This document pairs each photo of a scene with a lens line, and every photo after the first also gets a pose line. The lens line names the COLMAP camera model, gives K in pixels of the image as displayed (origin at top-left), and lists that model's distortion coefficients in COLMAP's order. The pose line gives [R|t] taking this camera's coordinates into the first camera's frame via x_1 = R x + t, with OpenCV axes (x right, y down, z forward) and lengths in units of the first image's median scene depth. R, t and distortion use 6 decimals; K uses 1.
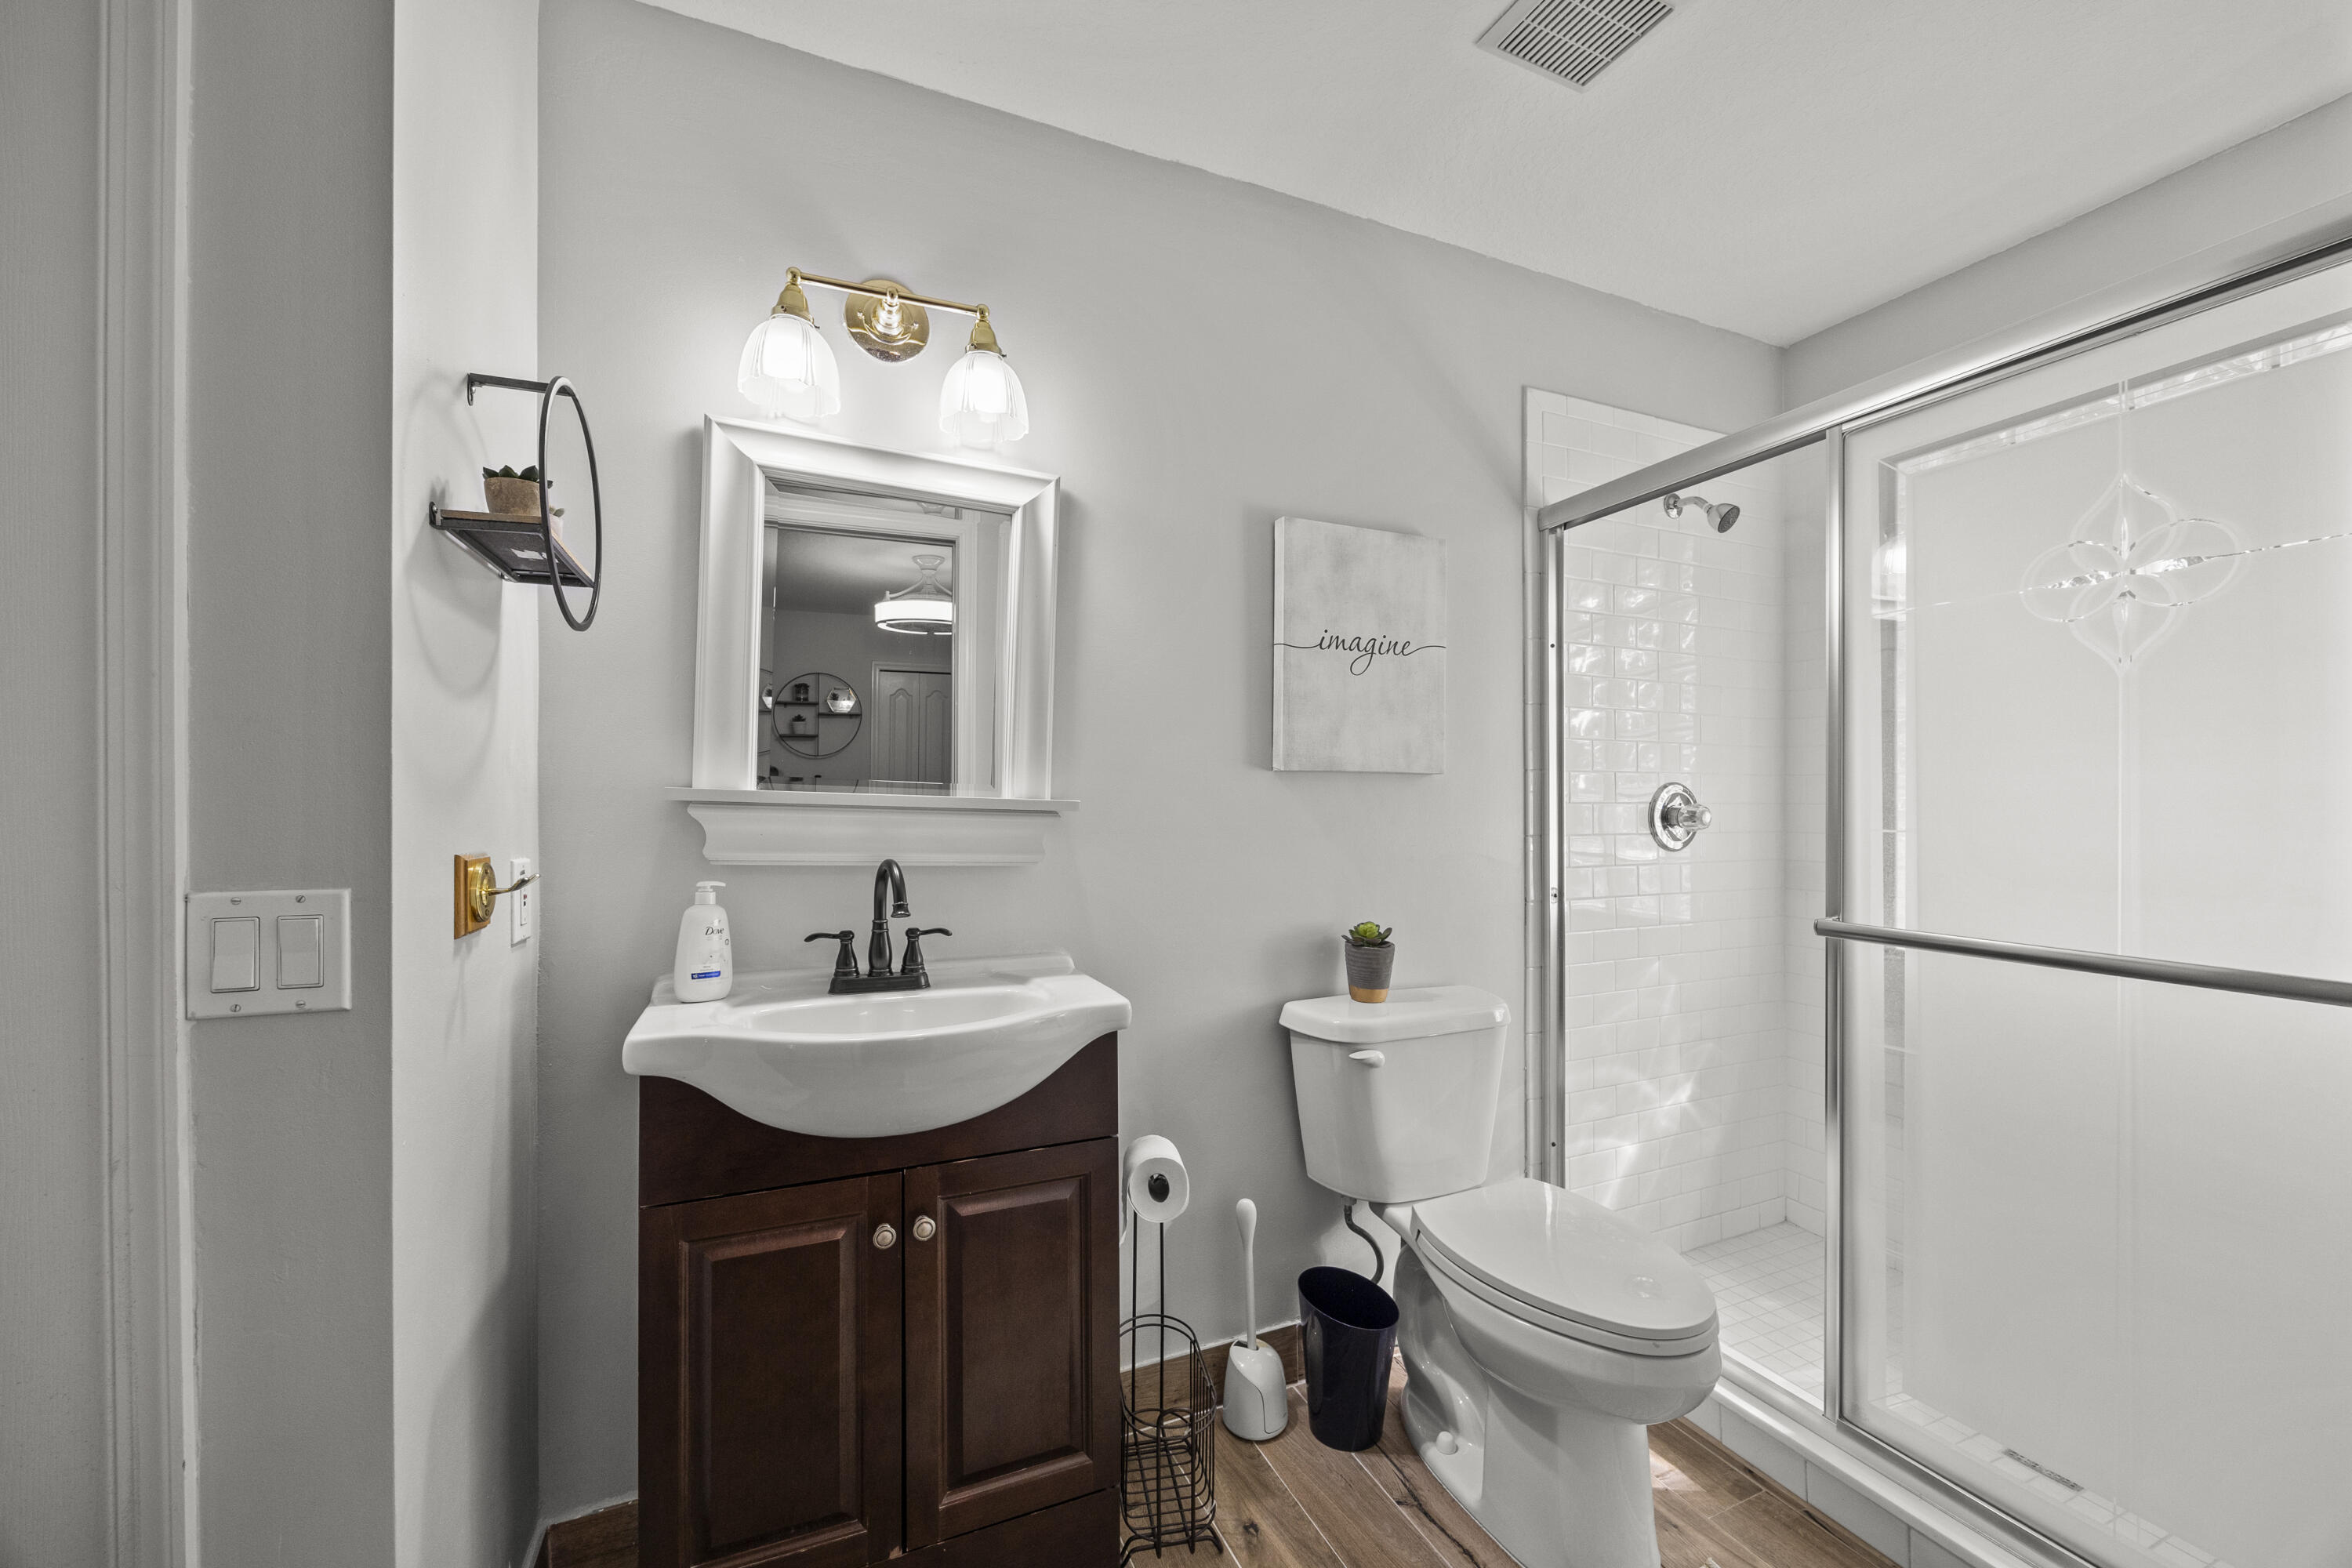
lens RADIAL K [[900.5, 0, 1175.6], [0, 900.5, 792.9], [0, 0, 1]] dist [-0.002962, -0.000069]
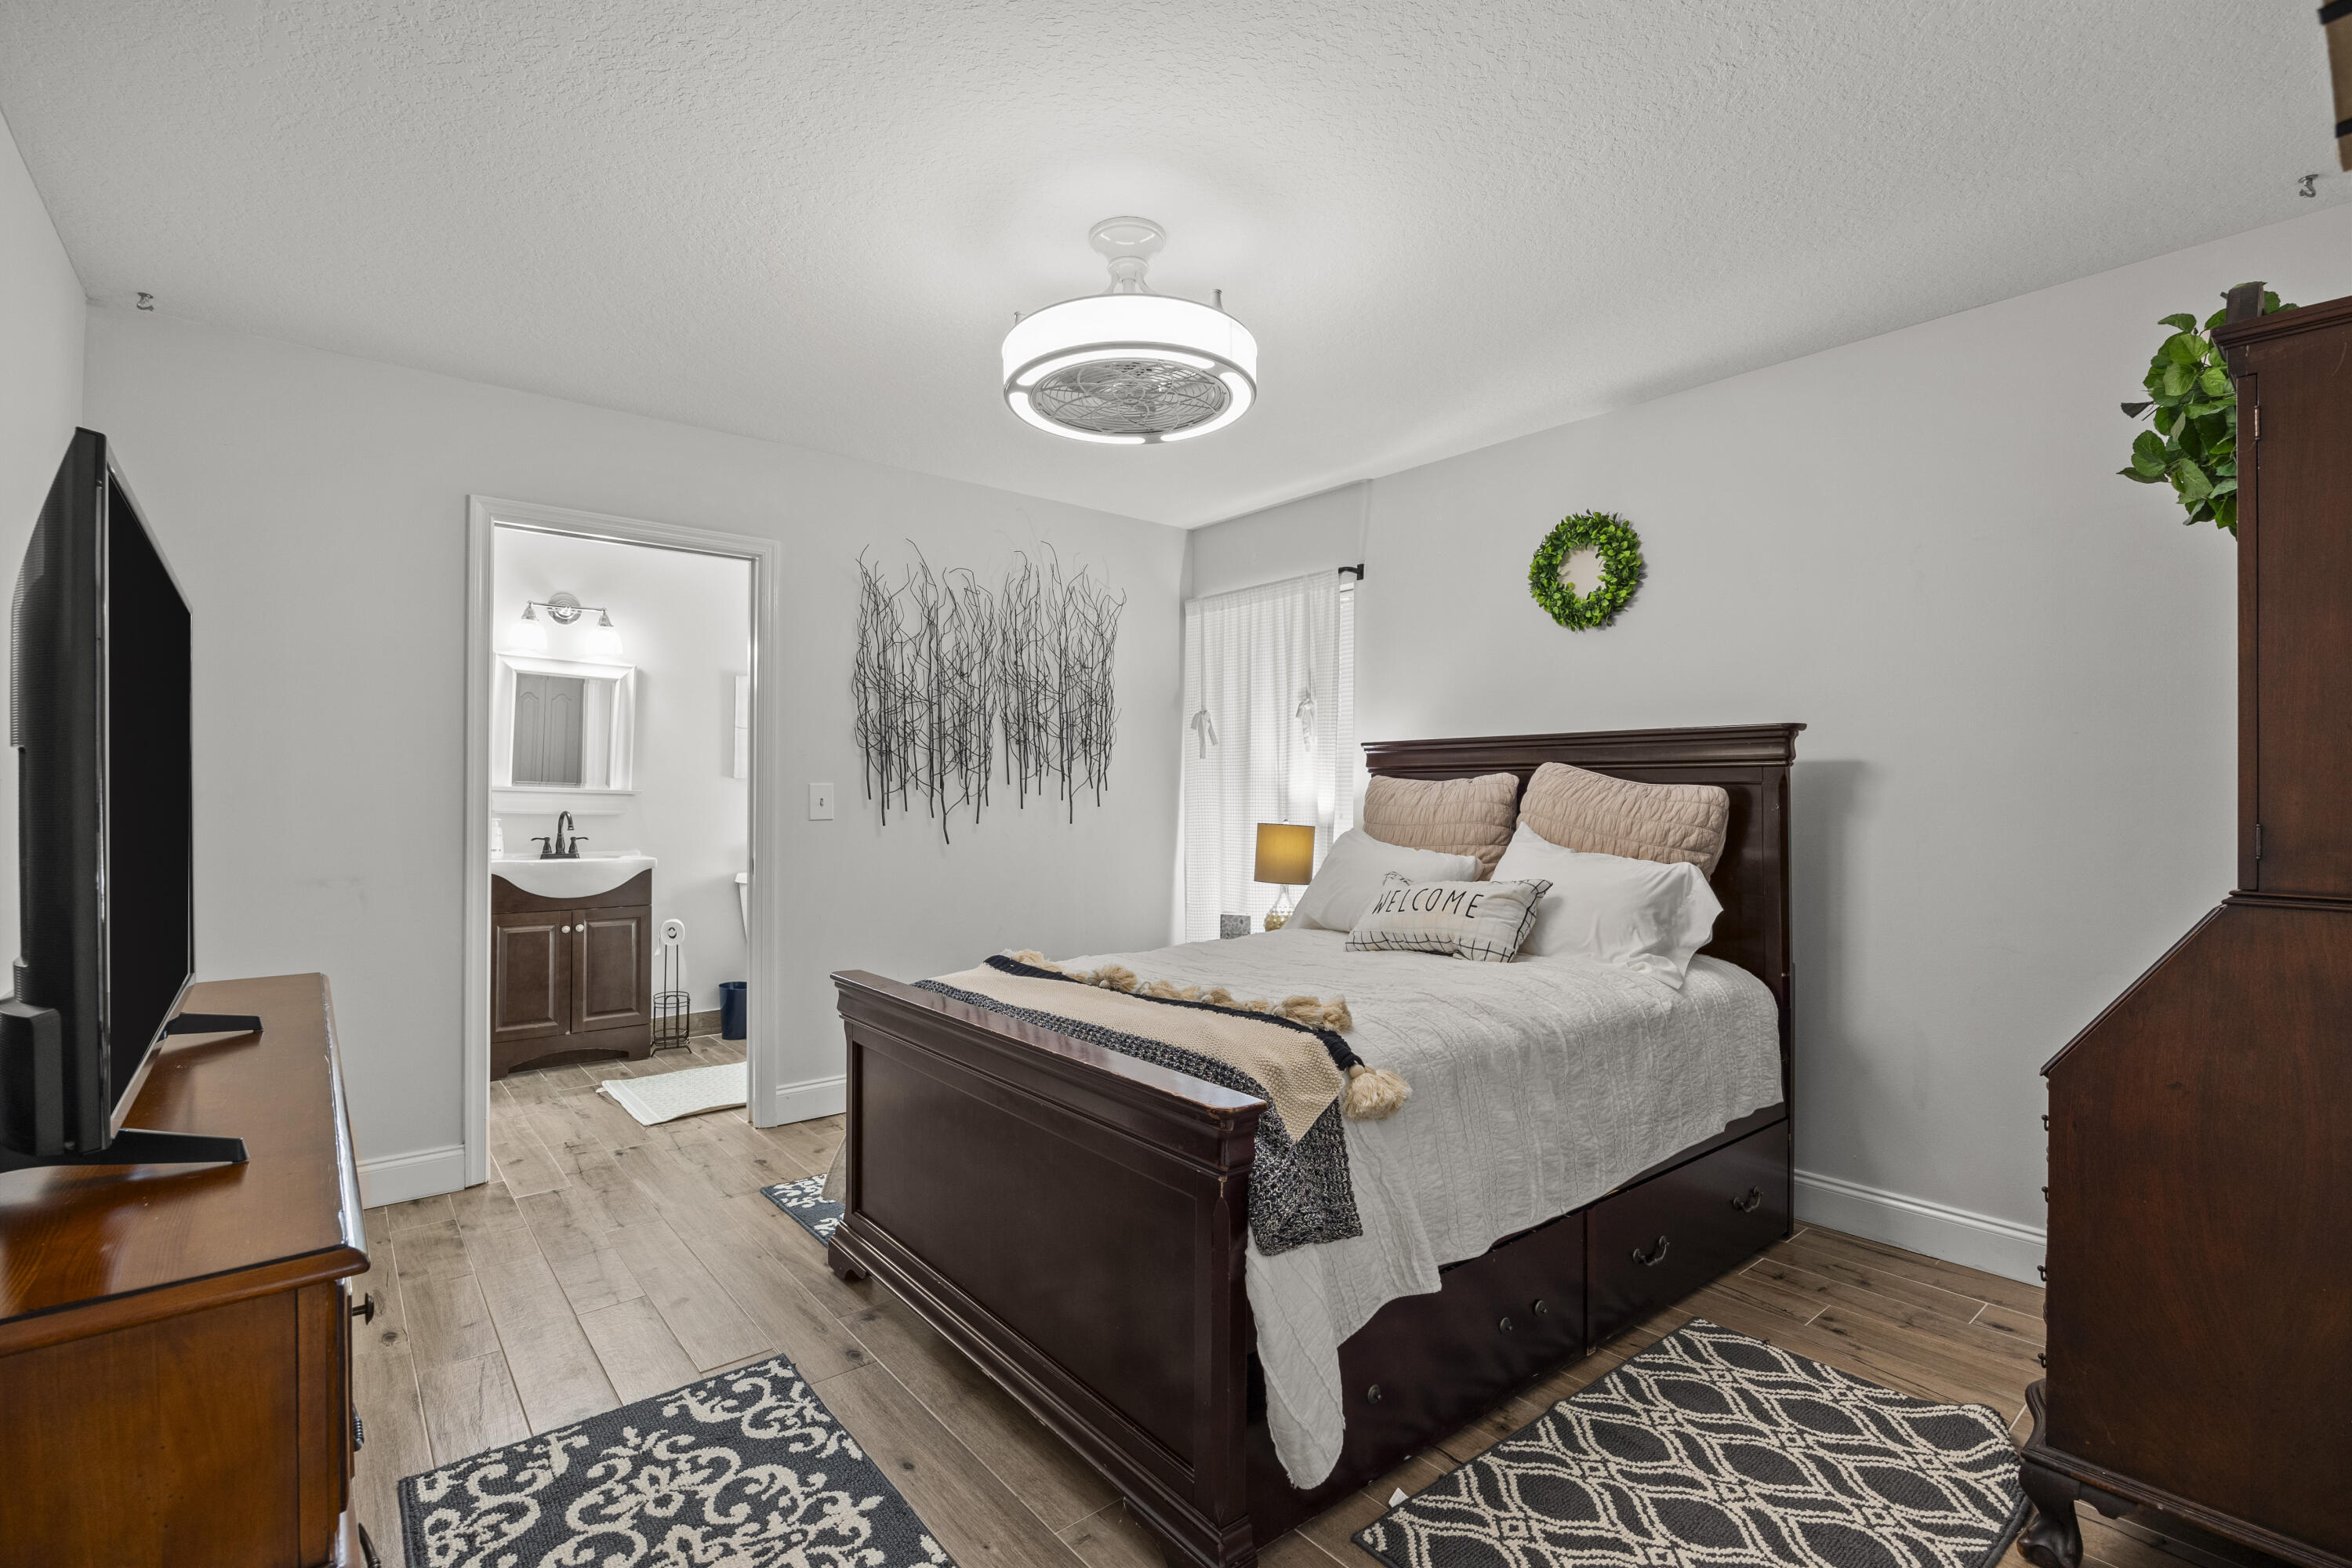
lens RADIAL K [[1083.9, 0, 1182.6], [0, 1083.9, 767.5], [0, 0, 1]] dist [0.002079, 0.000504]
pose [[0.961575, 0.009269, 0.274386, 0.604631], [-0.007649, 0.999946, -0.006973, -0.053618], [-0.274436, 0.004607, 0.961594, -2.783329]]
